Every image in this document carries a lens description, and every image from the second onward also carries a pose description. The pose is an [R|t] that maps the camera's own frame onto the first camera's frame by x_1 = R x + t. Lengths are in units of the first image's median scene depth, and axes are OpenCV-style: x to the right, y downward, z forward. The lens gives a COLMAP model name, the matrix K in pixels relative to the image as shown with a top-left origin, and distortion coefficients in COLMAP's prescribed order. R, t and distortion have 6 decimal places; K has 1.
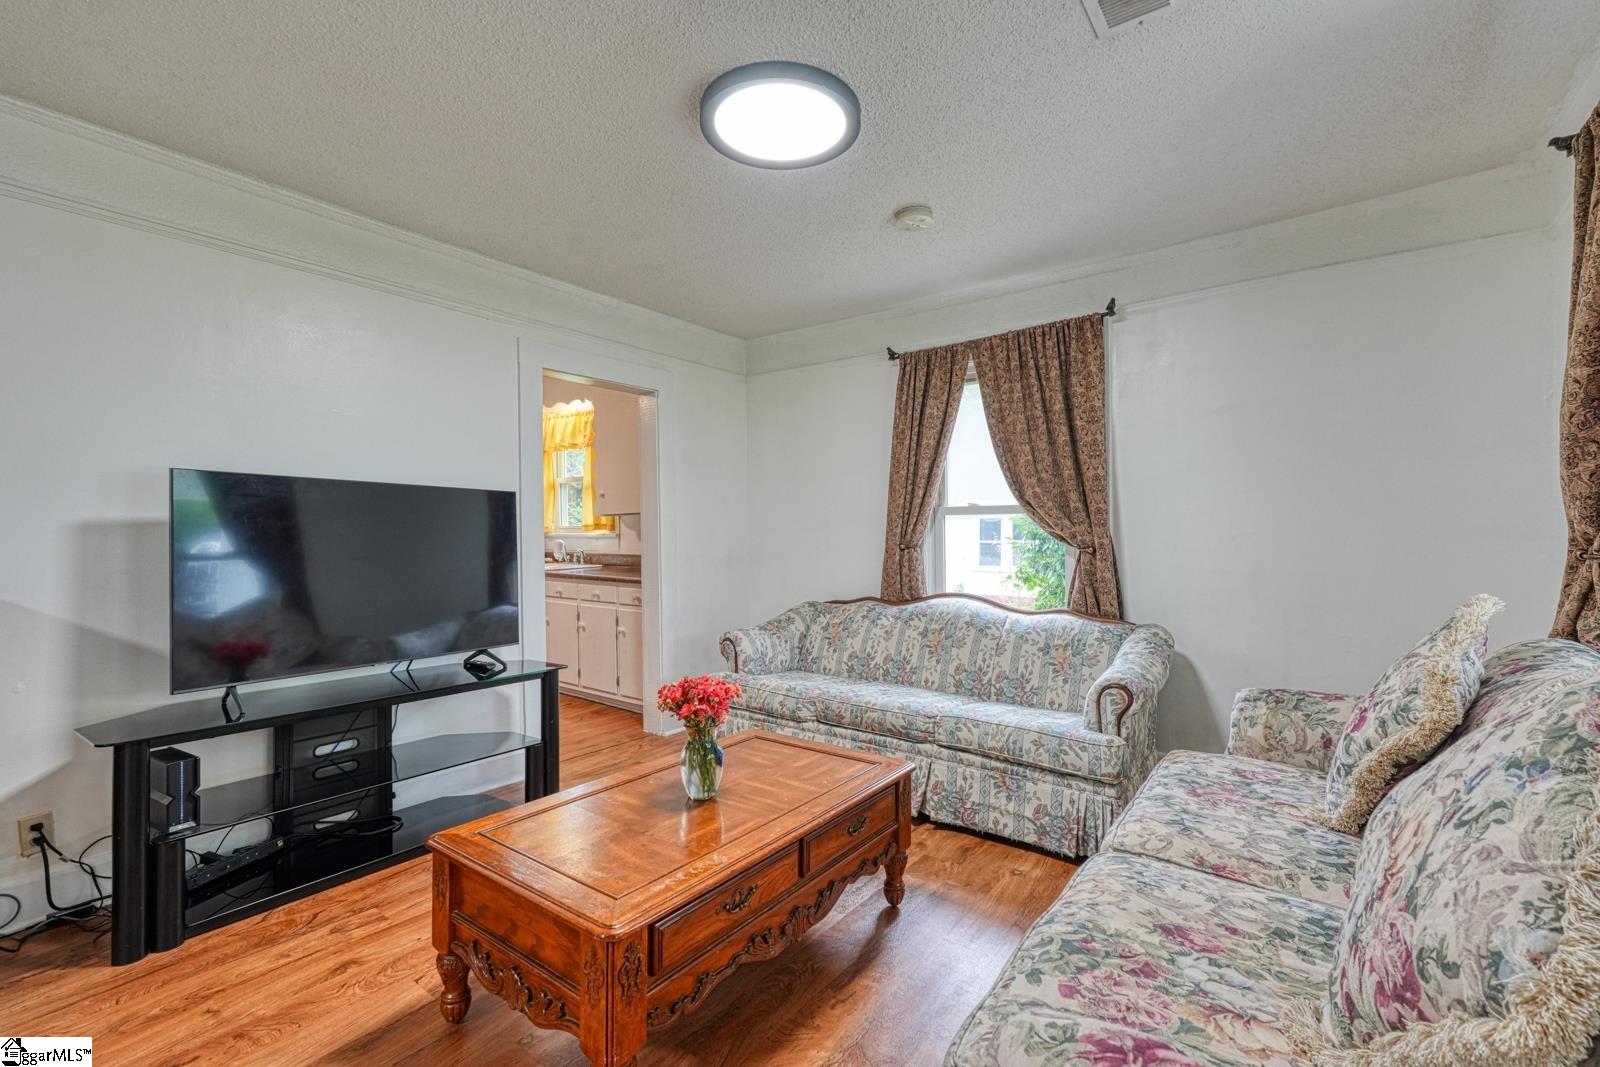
lens RADIAL K [[712.7, 0, 802.1], [0, 712.7, 524.6], [0, 0, 1]] dist [0.000445, -0.000080]
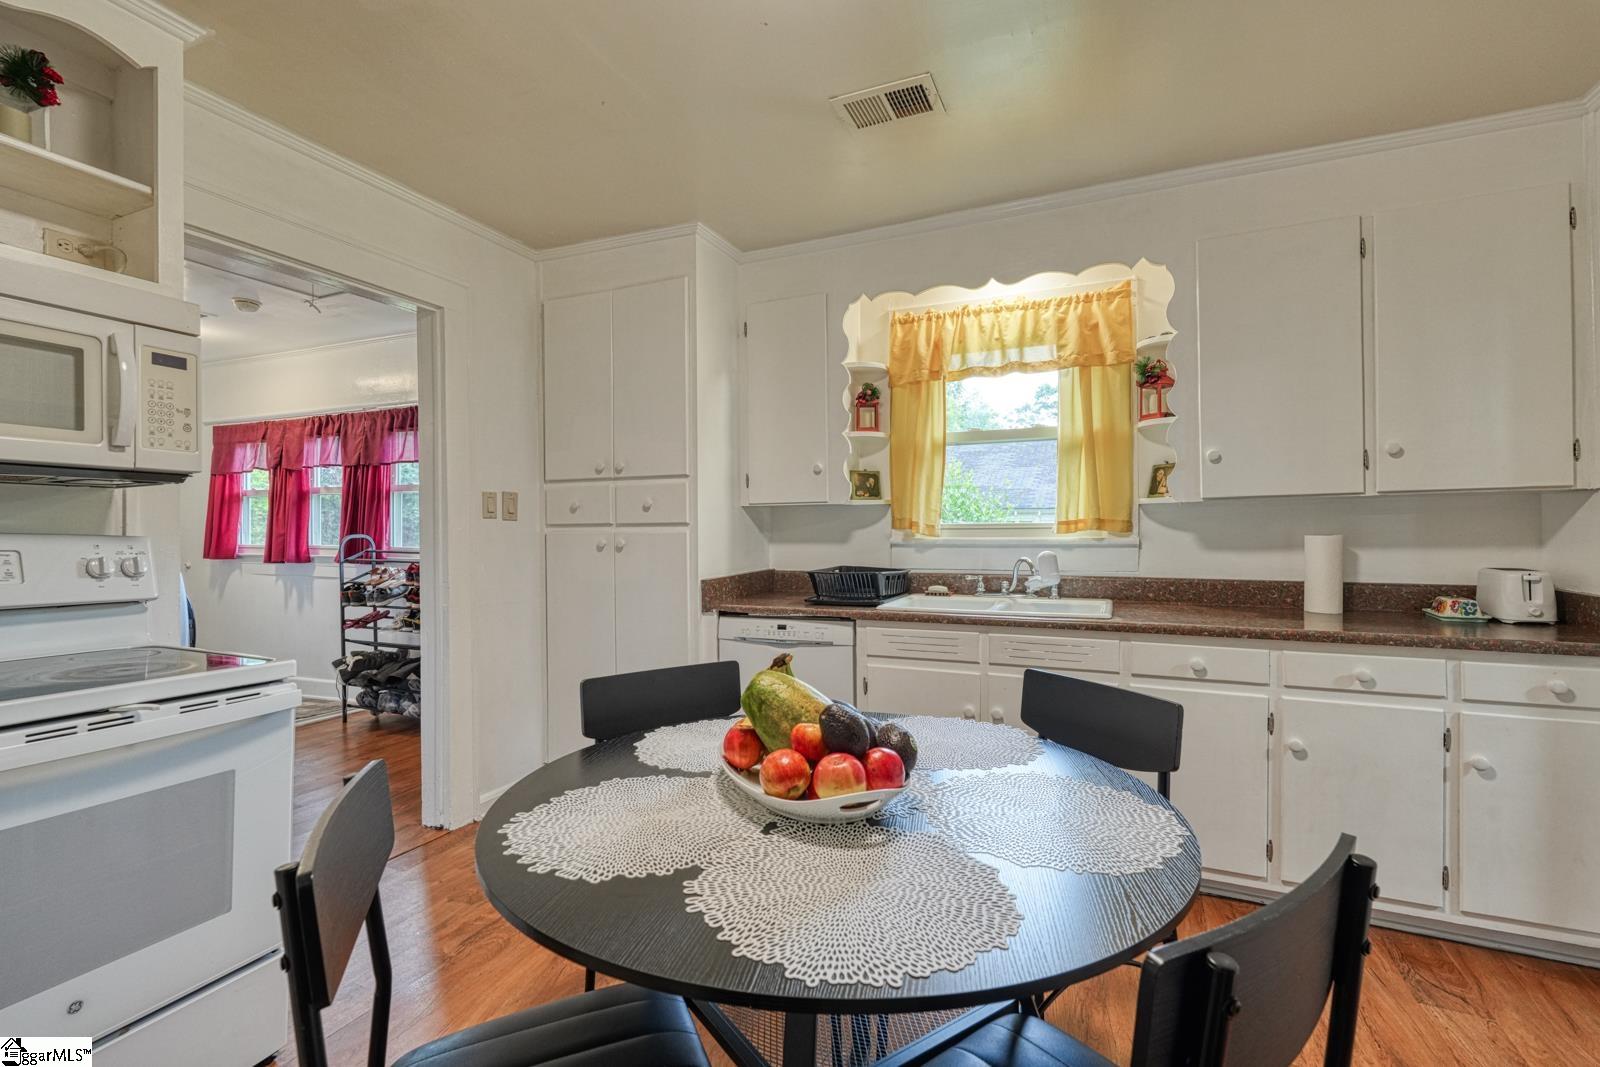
lens RADIAL K [[717.7, 0, 800.0], [0, 717.7, 533.5], [0, 0, 1]] dist [-0.000634, 0.000087]
pose [[0.972839, 0.000041, 0.231485, -0.911220], [-0.000195, 1.000000, 0.000644, 0.013565], [-0.231484, -0.000672, 0.972838, 0.824851]]
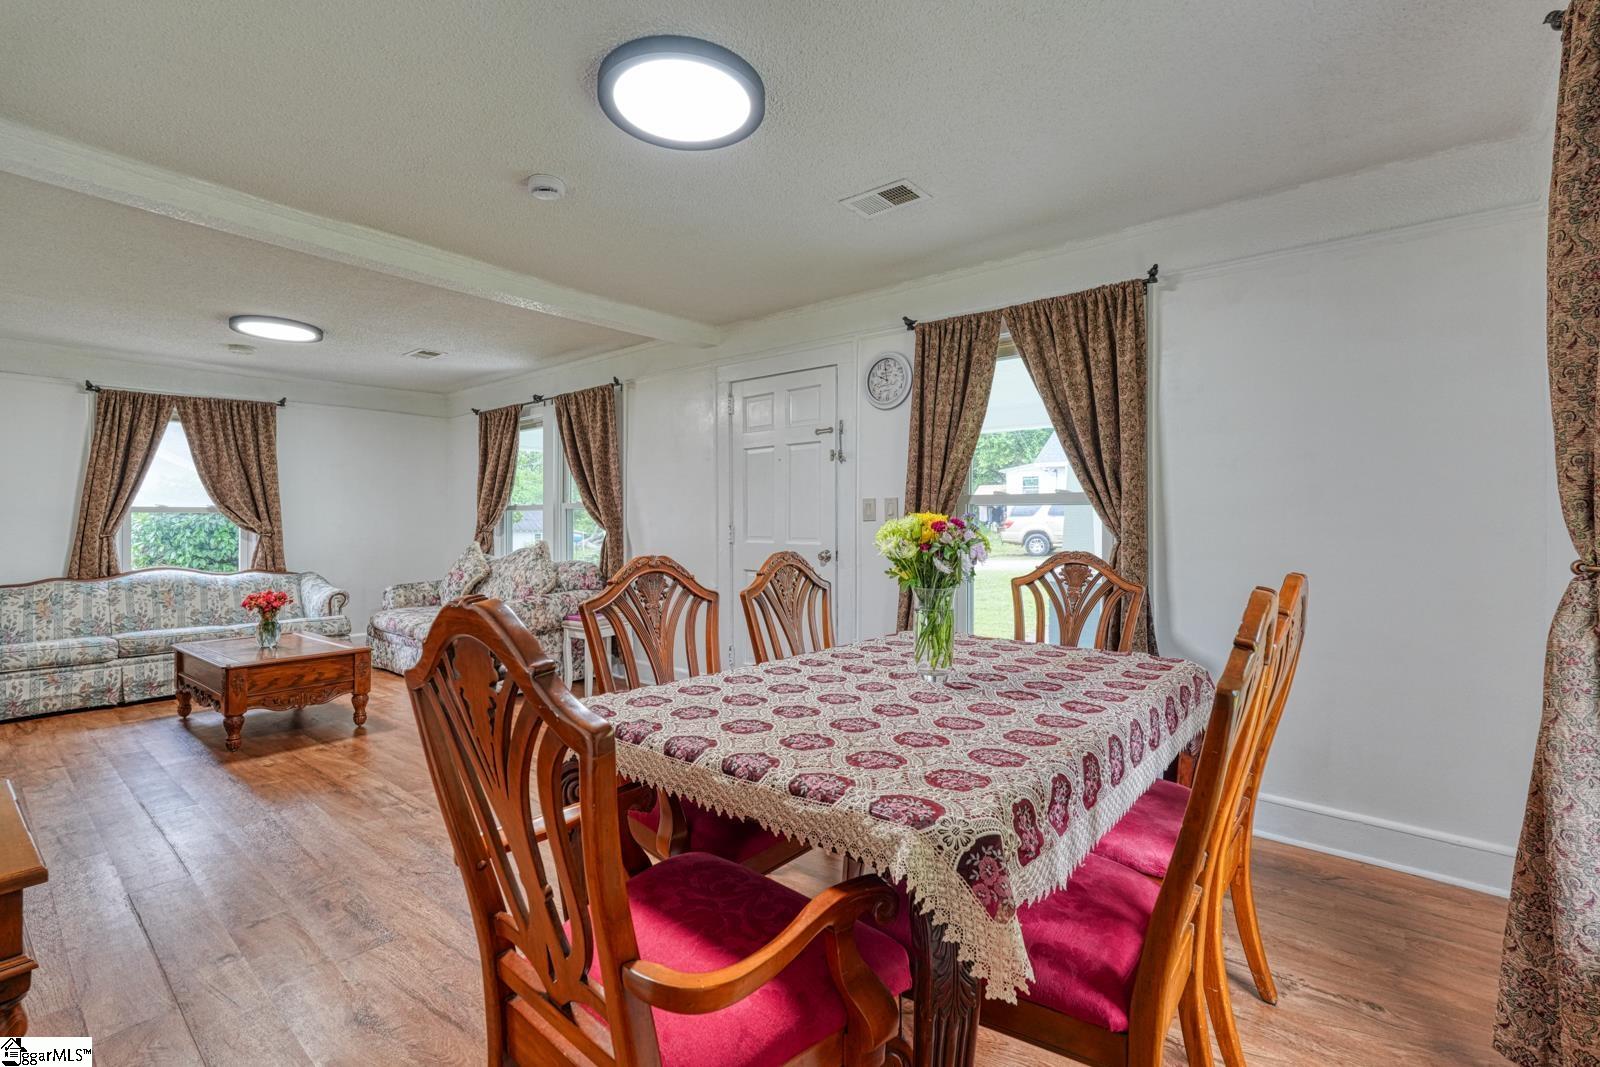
lens RADIAL K [[712.7, 0, 802.1], [0, 712.7, 524.6], [0, 0, 1]] dist [0.000445, -0.000080]
pose [[0.030902, 0.003022, 0.999518, -1.201452], [-0.003171, 0.999991, -0.002926, 0.010303], [-0.999517, -0.003080, 0.030911, -0.347753]]
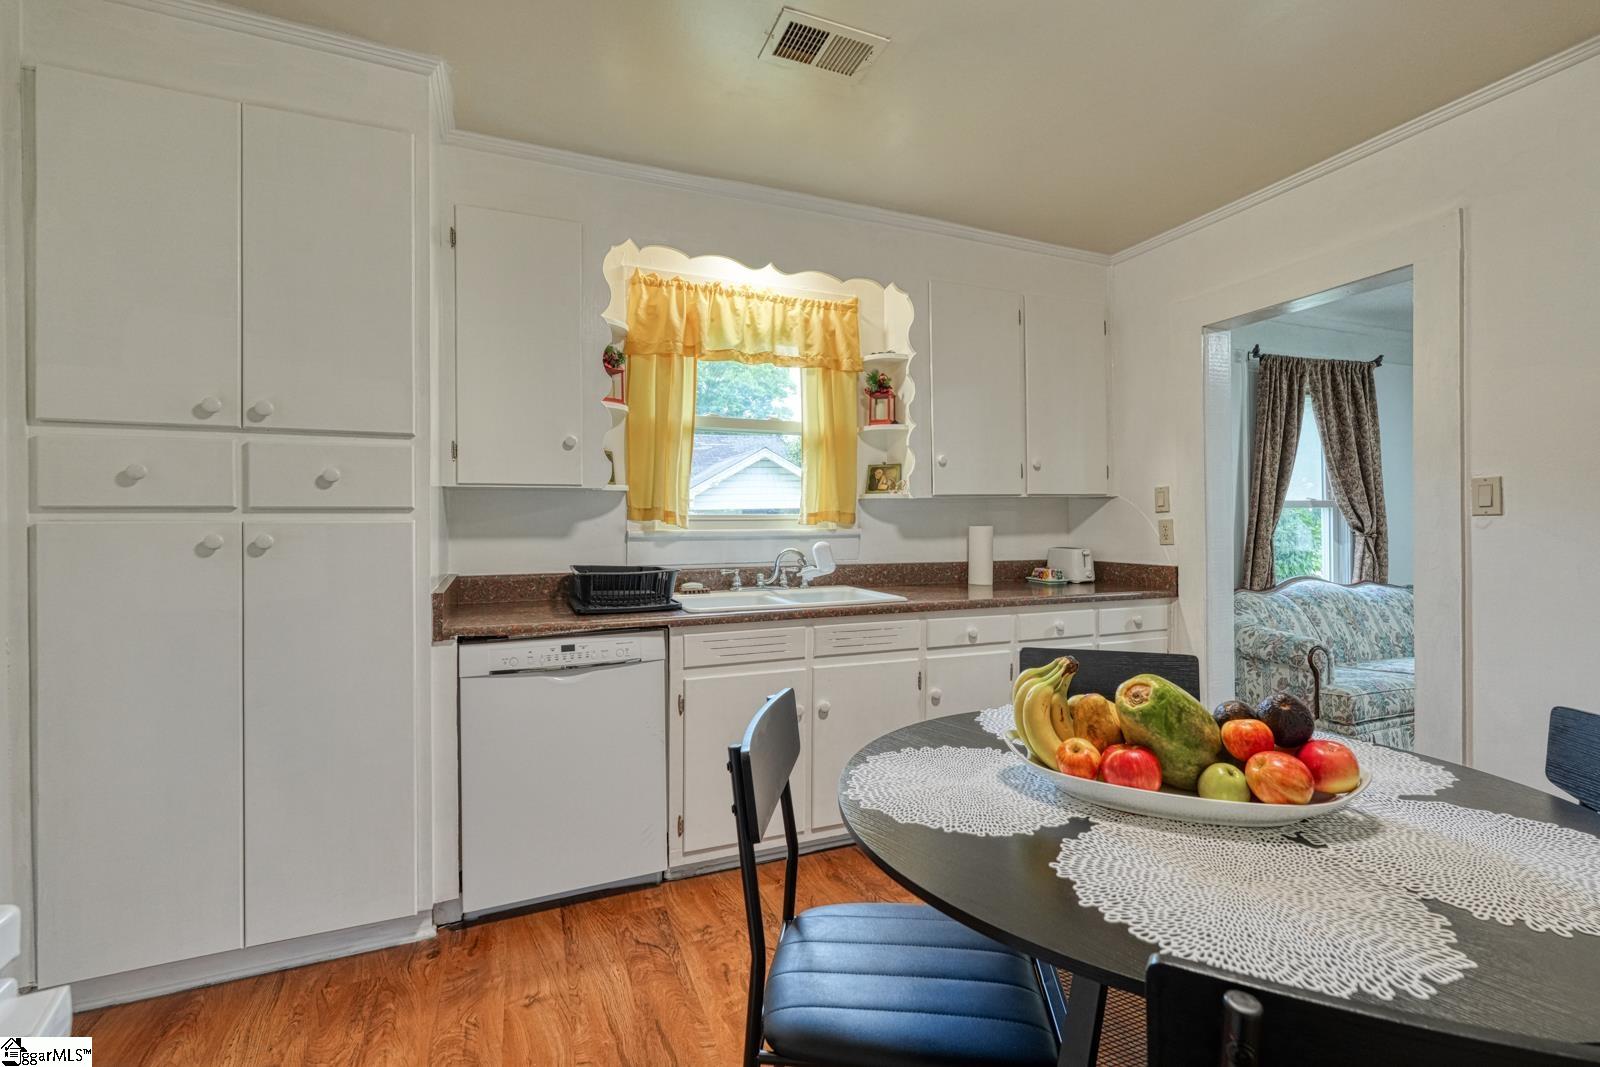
lens RADIAL K [[712.7, 0, 802.1], [0, 712.7, 524.6], [0, 0, 1]] dist [0.000445, -0.000080]
pose [[0.491901, 0.004357, 0.870640, -1.181249], [0.003067, 0.999973, -0.006737, 0.019408], [-0.870646, 0.005984, 0.491874, 1.152837]]
